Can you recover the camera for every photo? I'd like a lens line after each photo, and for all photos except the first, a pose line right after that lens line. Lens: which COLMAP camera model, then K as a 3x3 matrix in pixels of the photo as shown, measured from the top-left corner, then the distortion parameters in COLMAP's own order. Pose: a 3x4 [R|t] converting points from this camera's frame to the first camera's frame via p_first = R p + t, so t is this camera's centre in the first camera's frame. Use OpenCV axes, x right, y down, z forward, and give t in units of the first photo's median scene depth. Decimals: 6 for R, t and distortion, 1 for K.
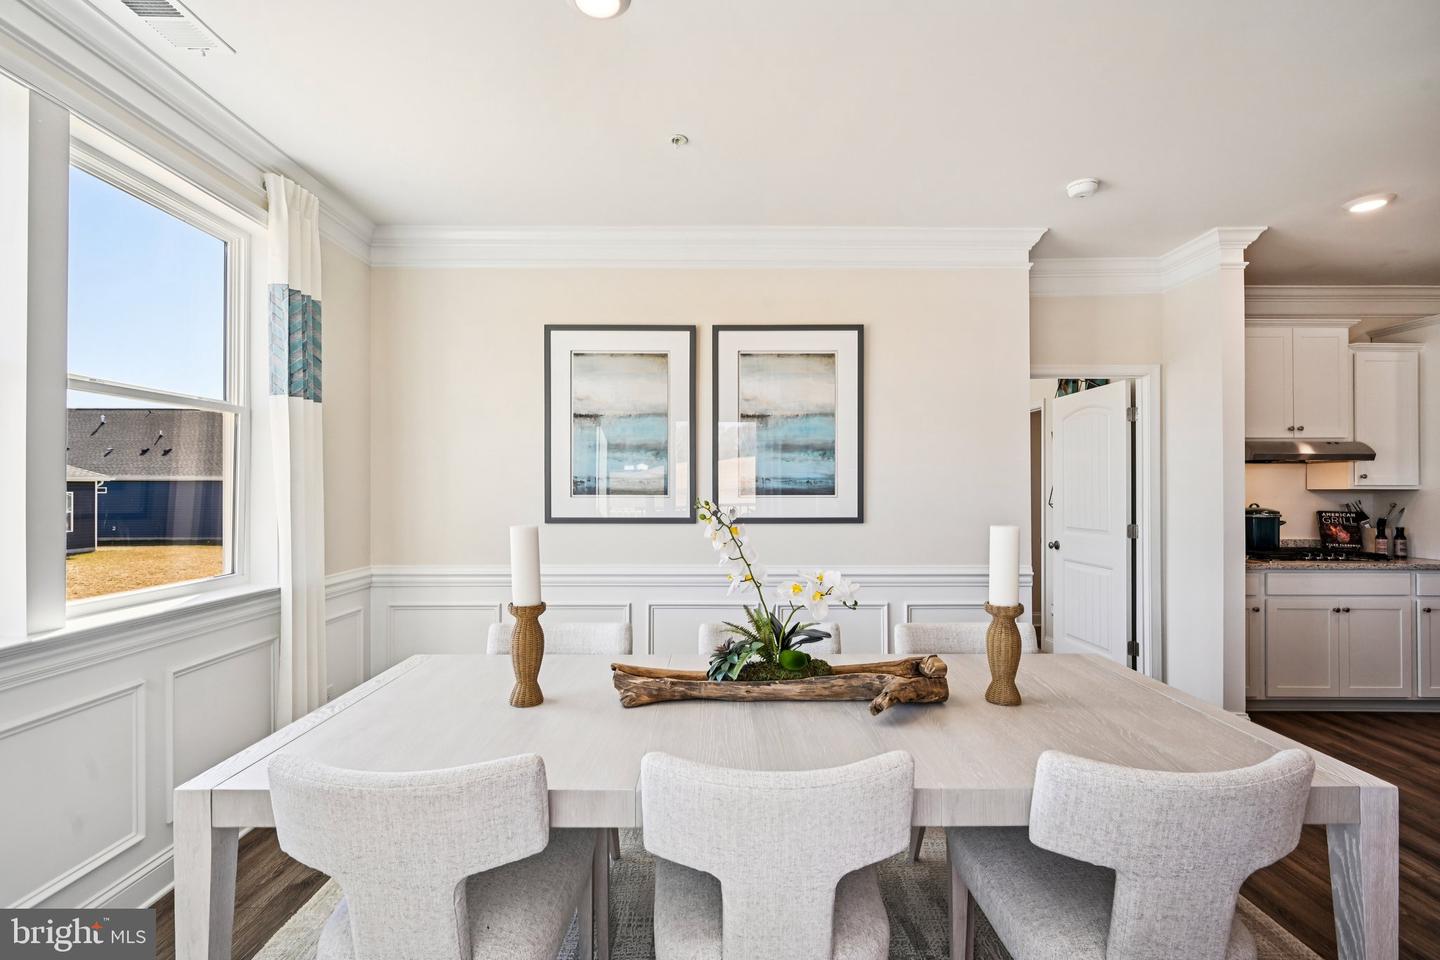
lens RADIAL K [[667.2, 0, 720.0], [0, 667.2, 480.0], [0, 0, 1]] dist [0.001783, 0.000134]
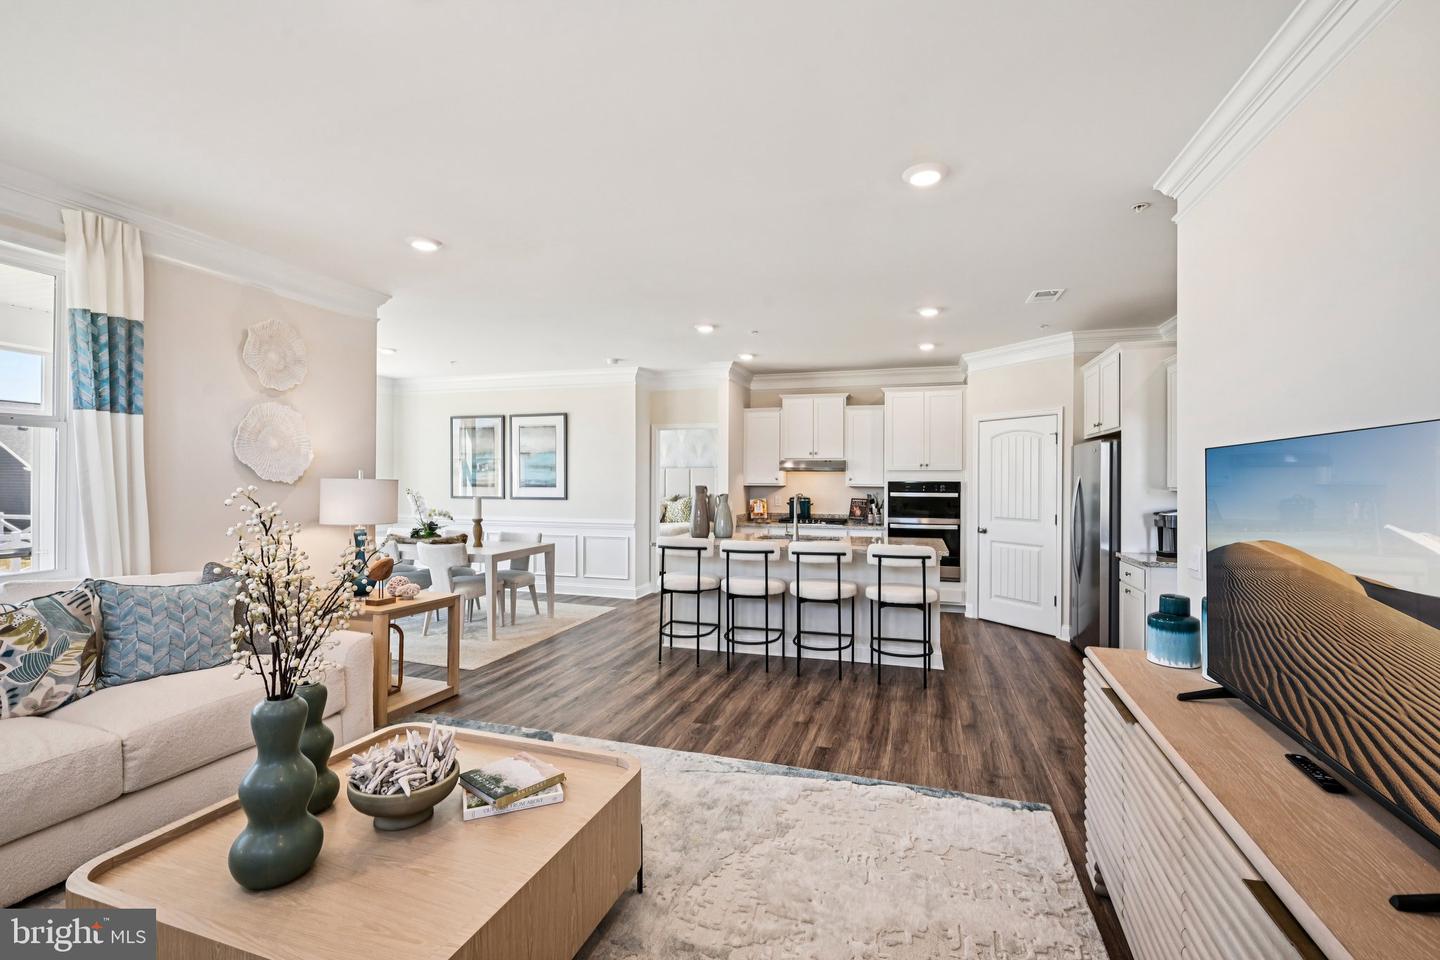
lens RADIAL K [[667.2, 0, 720.0], [0, 667.2, 480.0], [0, 0, 1]] dist [0.001783, 0.000134]
pose [[0.947909, 0.002471, -0.318532, 1.430437], [0.001564, 0.999922, 0.012409, -0.031120], [0.318538, -0.012261, 0.947831, -0.981339]]
